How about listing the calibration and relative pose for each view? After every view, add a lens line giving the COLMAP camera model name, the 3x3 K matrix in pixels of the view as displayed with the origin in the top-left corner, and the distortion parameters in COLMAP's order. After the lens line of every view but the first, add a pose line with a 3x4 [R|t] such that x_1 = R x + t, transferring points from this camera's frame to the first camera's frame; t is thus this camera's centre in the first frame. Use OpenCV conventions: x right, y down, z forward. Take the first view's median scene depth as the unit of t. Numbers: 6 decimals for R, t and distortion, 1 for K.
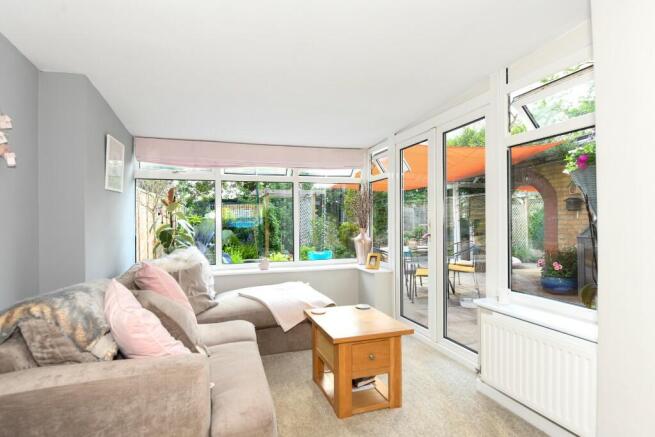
lens RADIAL K [[351.5, 0, 327.5], [0, 351.5, 218.5], [0, 0, 1]] dist [-0.001520, -0.000372]
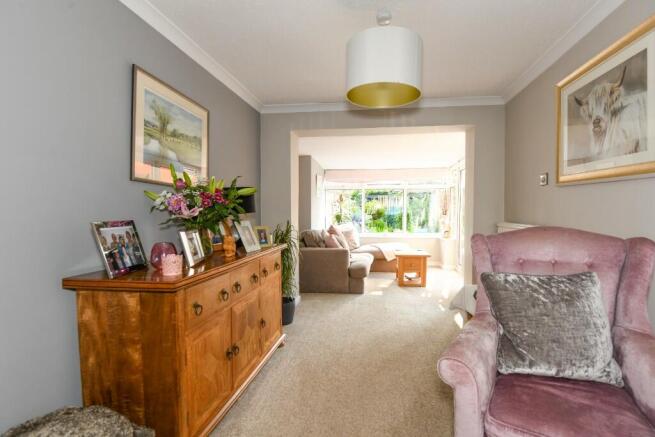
lens RADIAL K [[300.1, 0, 330.8], [0, 300.1, 215.1], [0, 0, 1]] dist [0.021465, -0.026698]
pose [[0.897351, 0.016379, -0.441014, 0.280299], [-0.010123, 0.999812, 0.016534, 0.008739], [0.441202, -0.010372, 0.897348, -0.609921]]
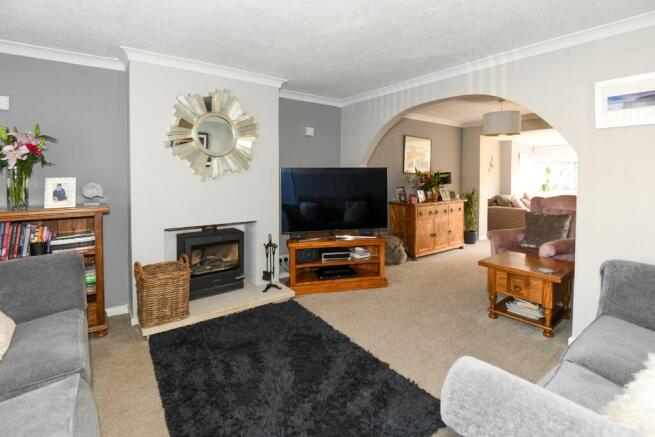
lens RADIAL K [[300.1, 0, 330.8], [0, 300.1, 215.1], [0, 0, 1]] dist [0.021465, -0.026698]
pose [[0.340595, 0.117572, -0.932830, 1.049957], [0.002170, 0.992050, 0.125828, -0.019810], [0.940208, -0.044881, 0.337632, -1.153848]]
